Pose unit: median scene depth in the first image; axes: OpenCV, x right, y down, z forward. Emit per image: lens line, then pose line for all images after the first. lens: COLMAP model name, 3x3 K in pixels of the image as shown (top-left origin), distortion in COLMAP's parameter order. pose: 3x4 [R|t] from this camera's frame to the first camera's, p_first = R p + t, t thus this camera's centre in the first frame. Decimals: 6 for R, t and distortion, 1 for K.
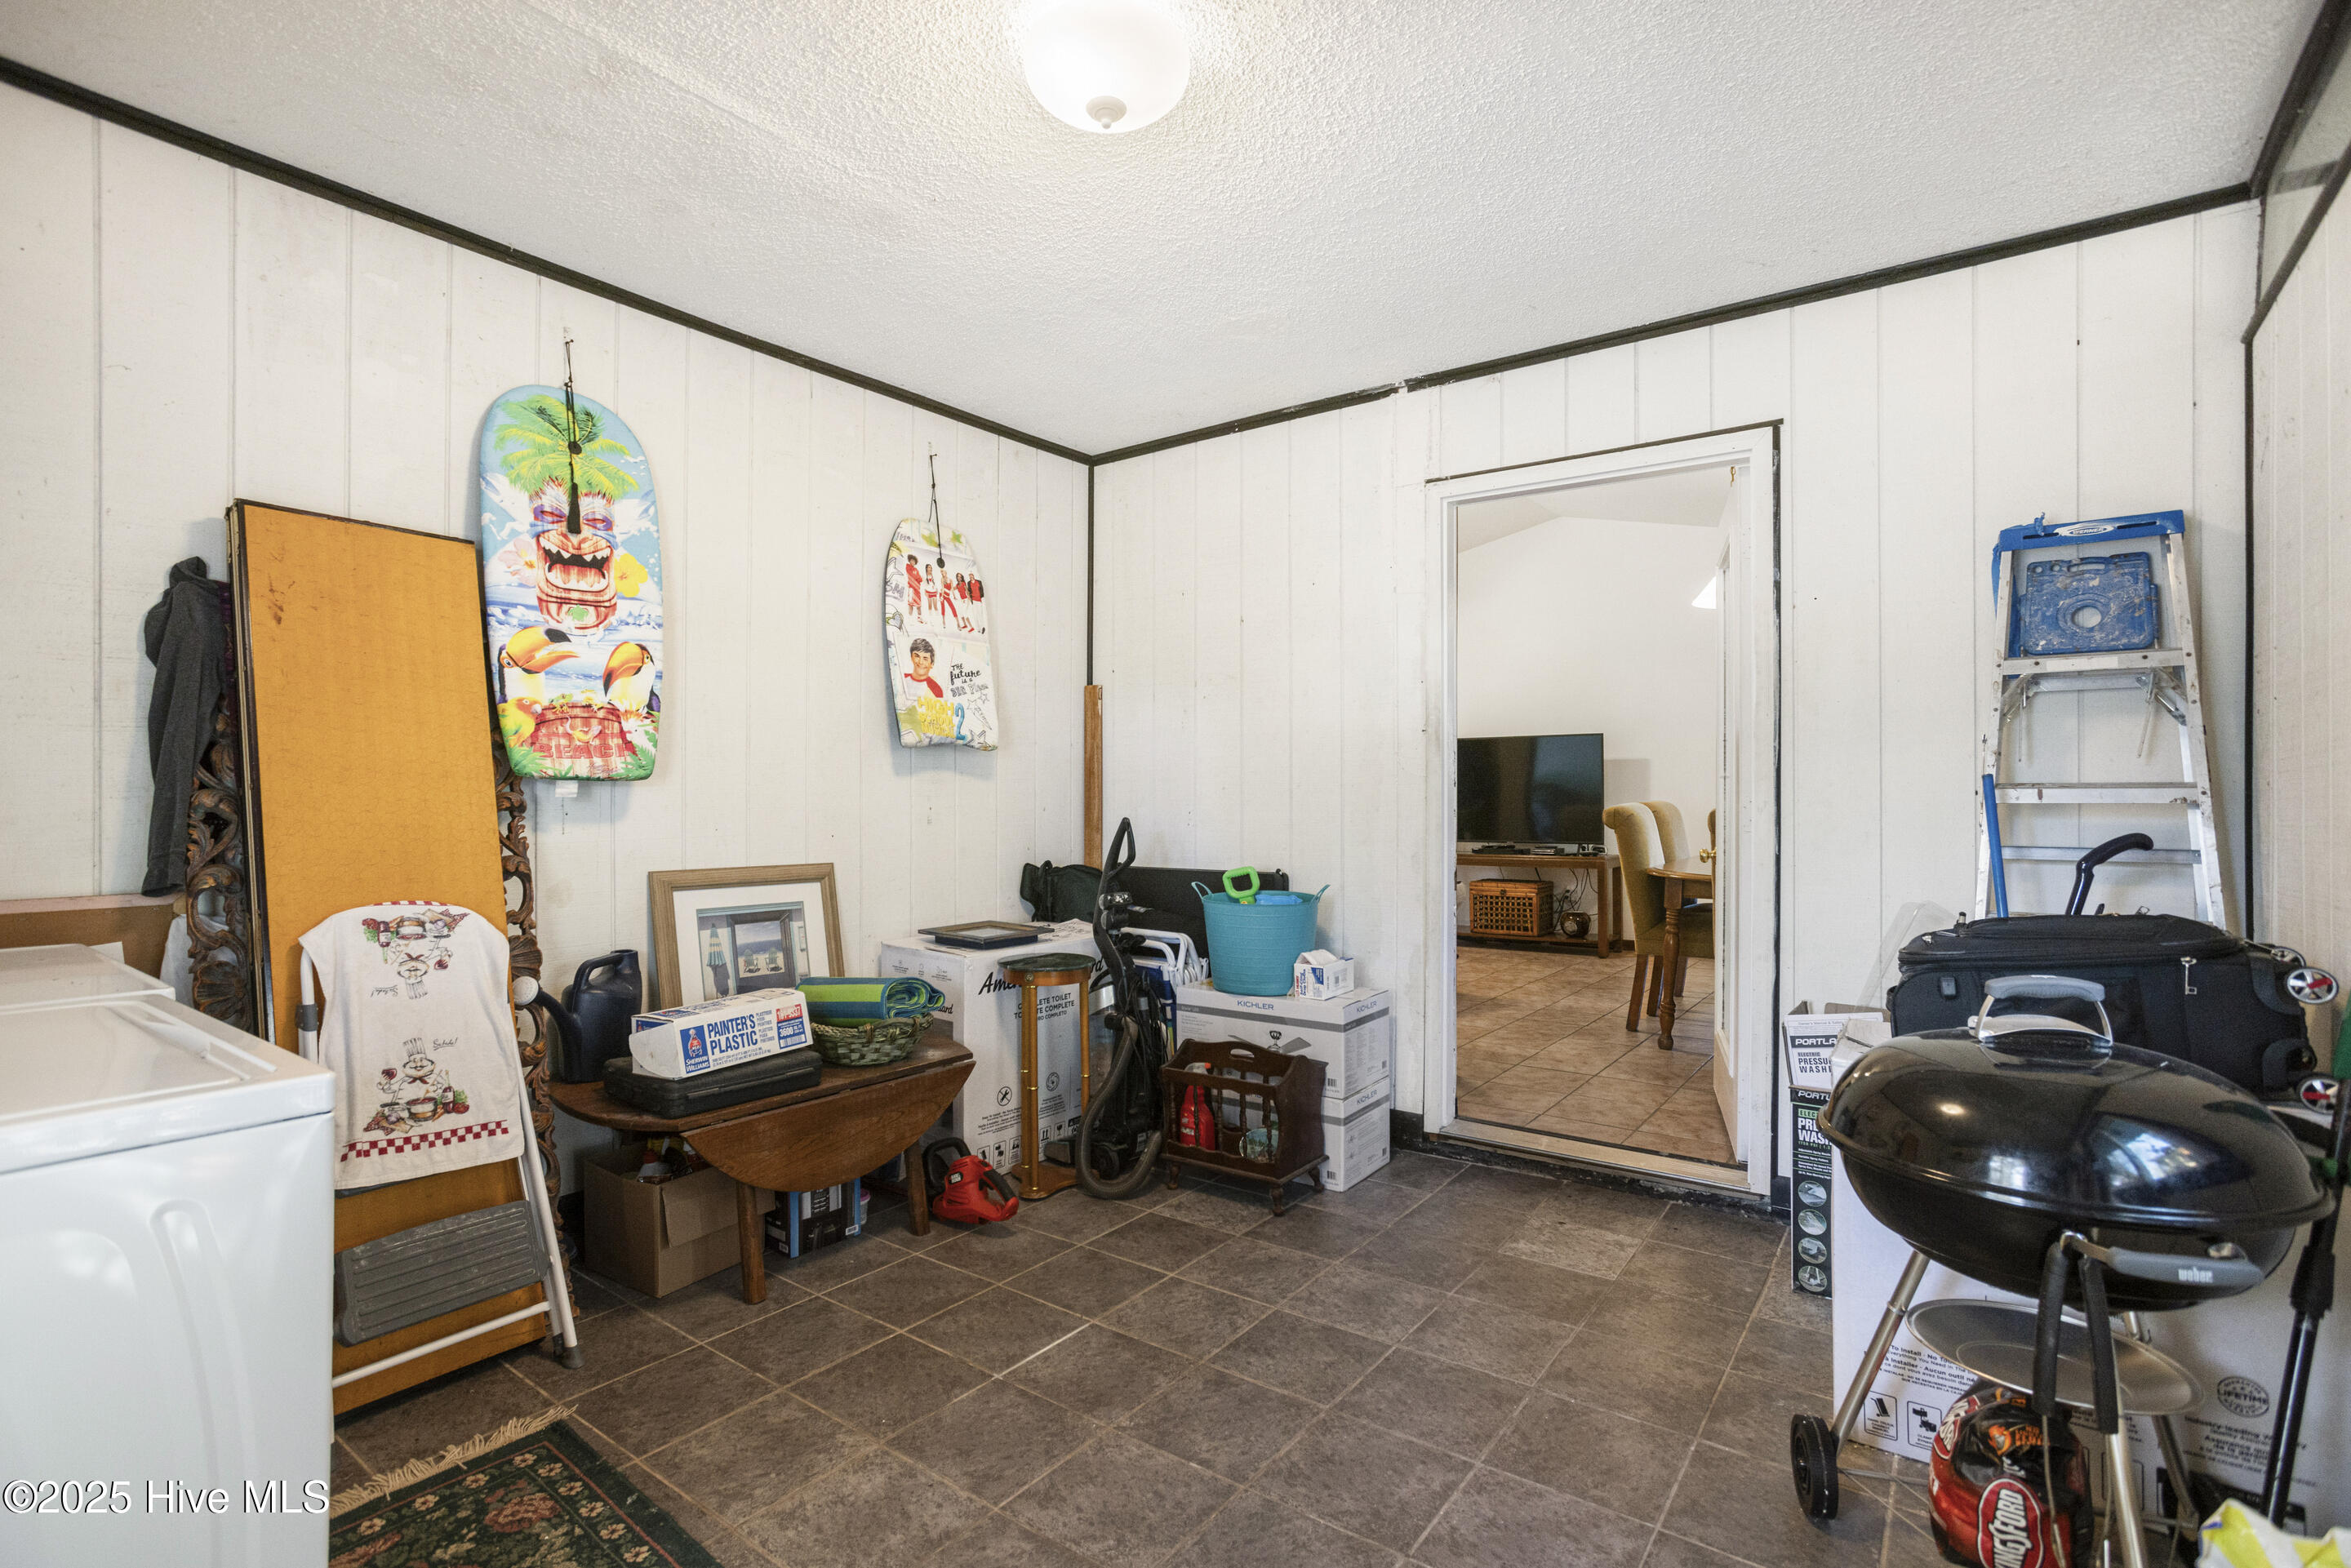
lens RADIAL K [[1132.4, 0, 1161.2], [0, 1132.4, 799.5], [0, 0, 1]] dist [-0.043797, 0.028412]
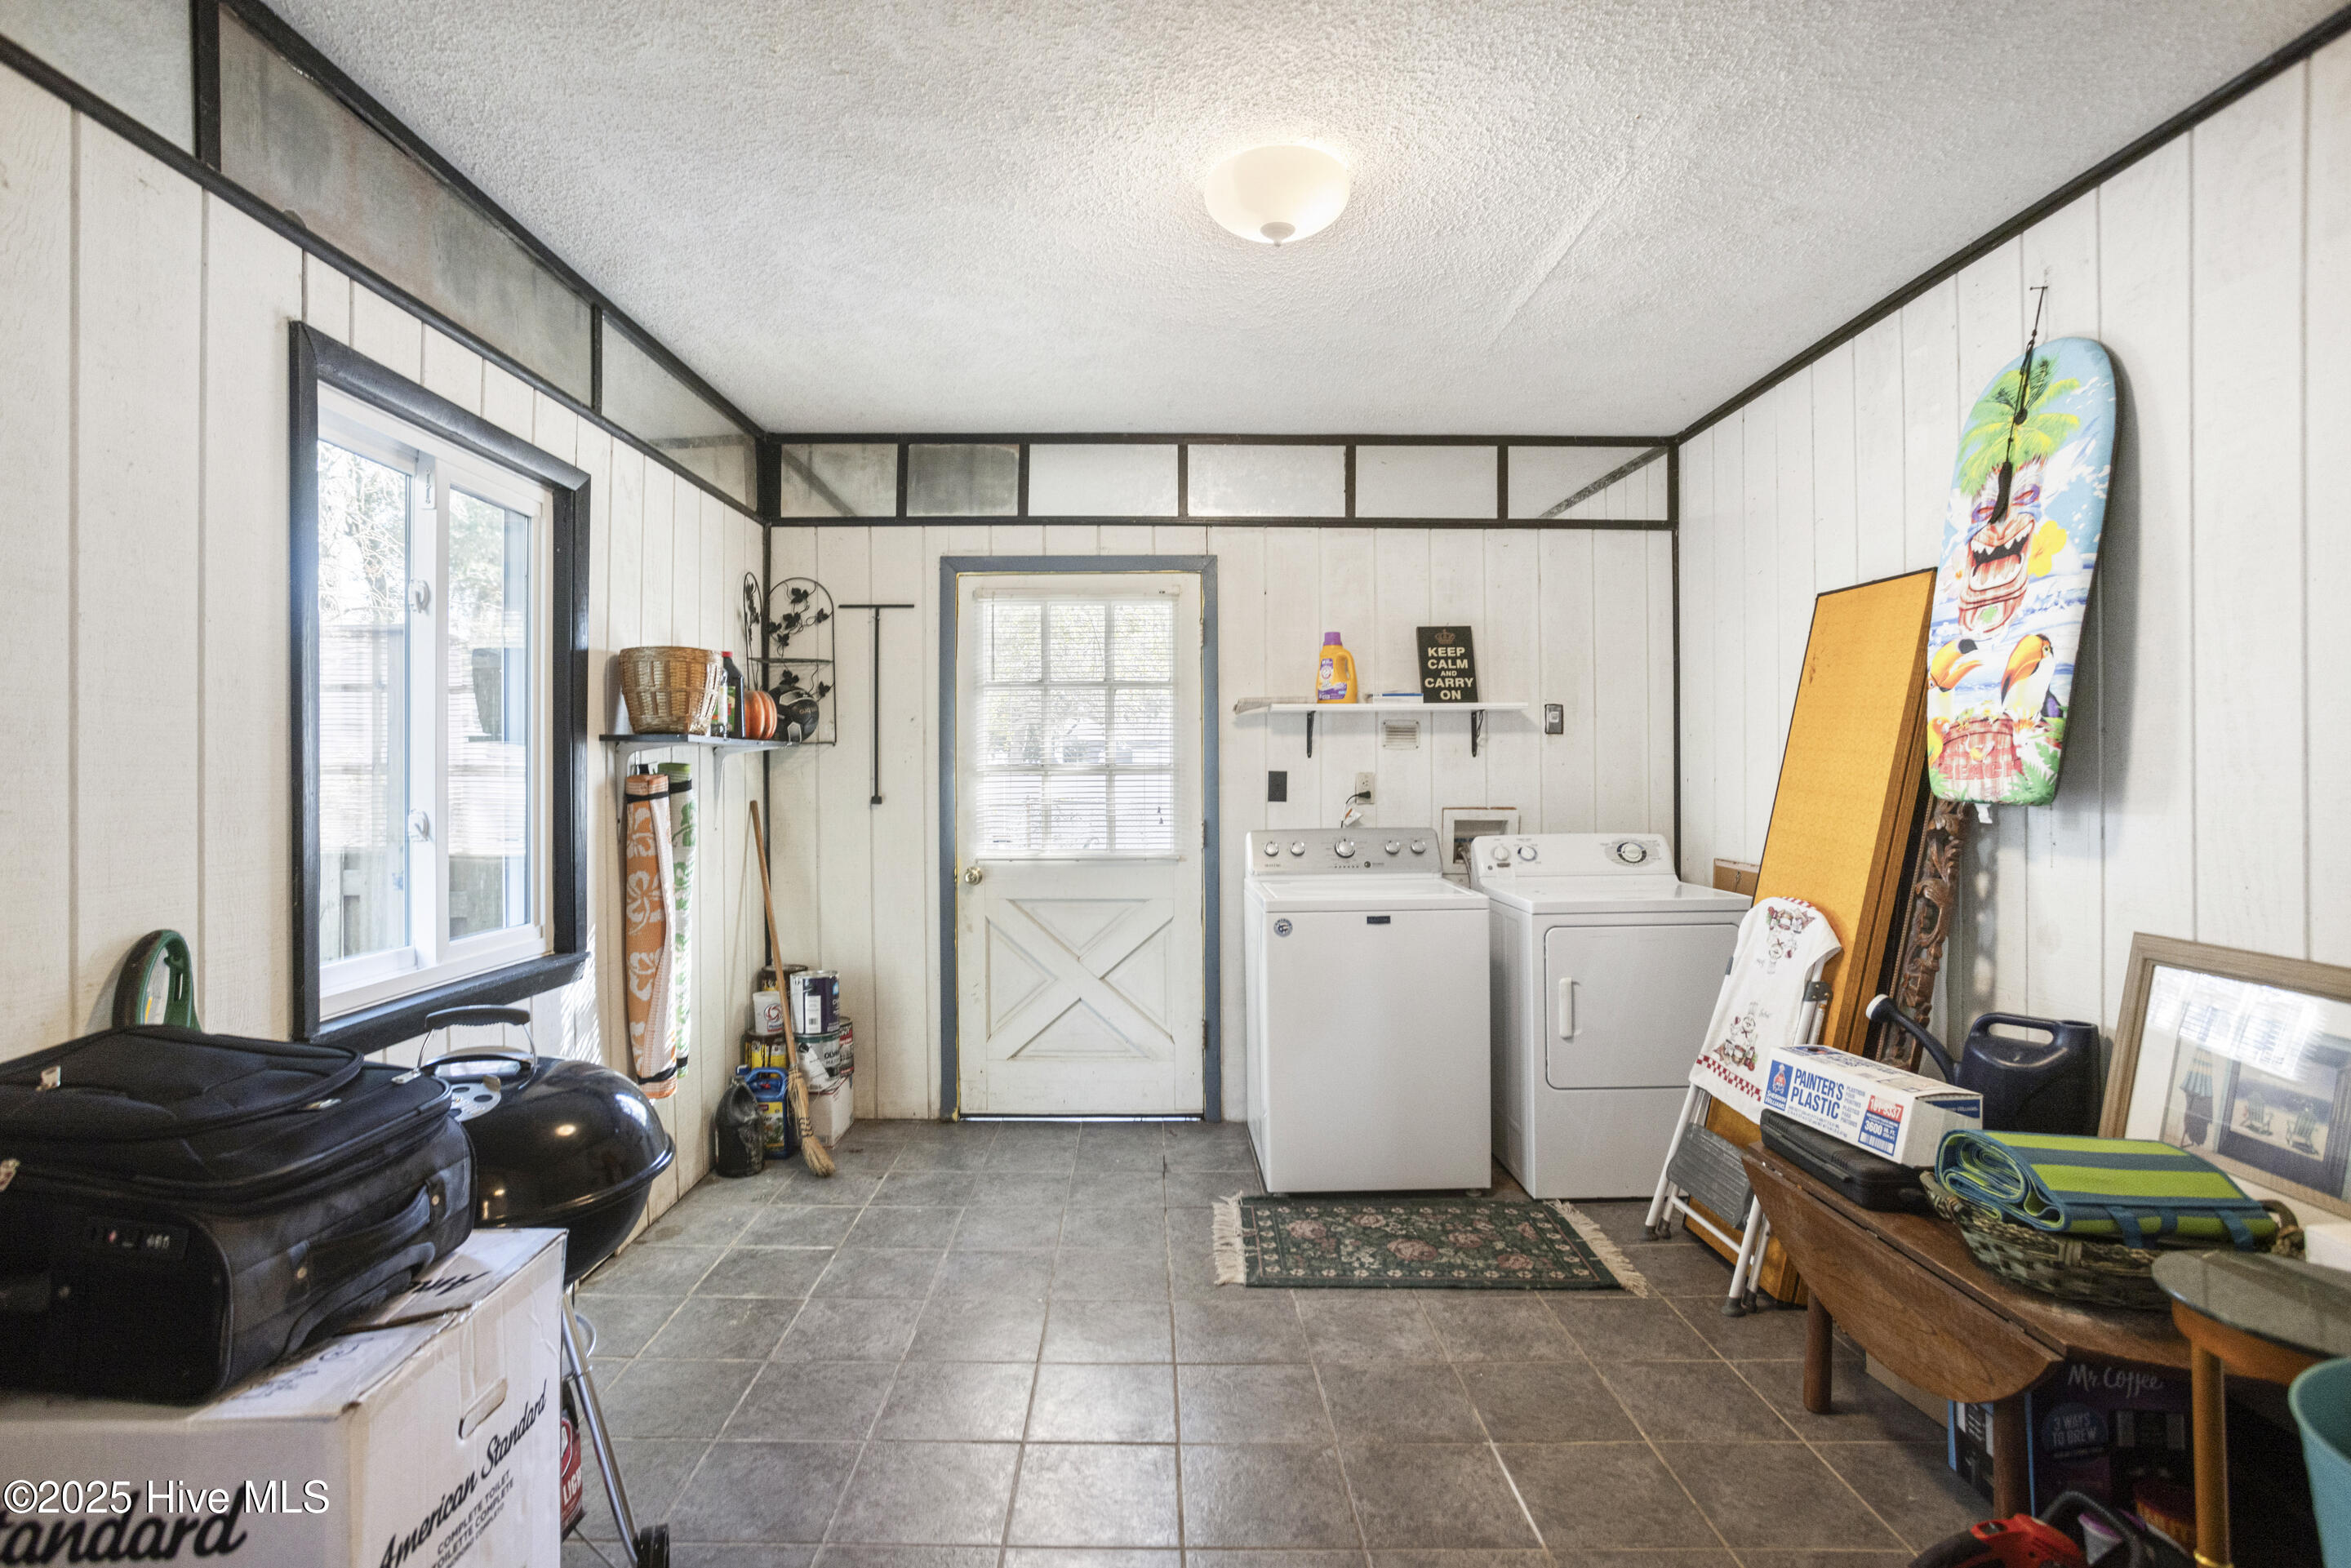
lens RADIAL K [[1132.4, 0, 1161.2], [0, 1132.4, 799.5], [0, 0, 1]] dist [-0.043797, 0.028412]
pose [[-0.794404, 0.015329, -0.607197, 0.532200], [-0.002931, 0.999573, 0.029070, -0.044451], [0.607383, 0.024873, -0.794020, 1.307764]]
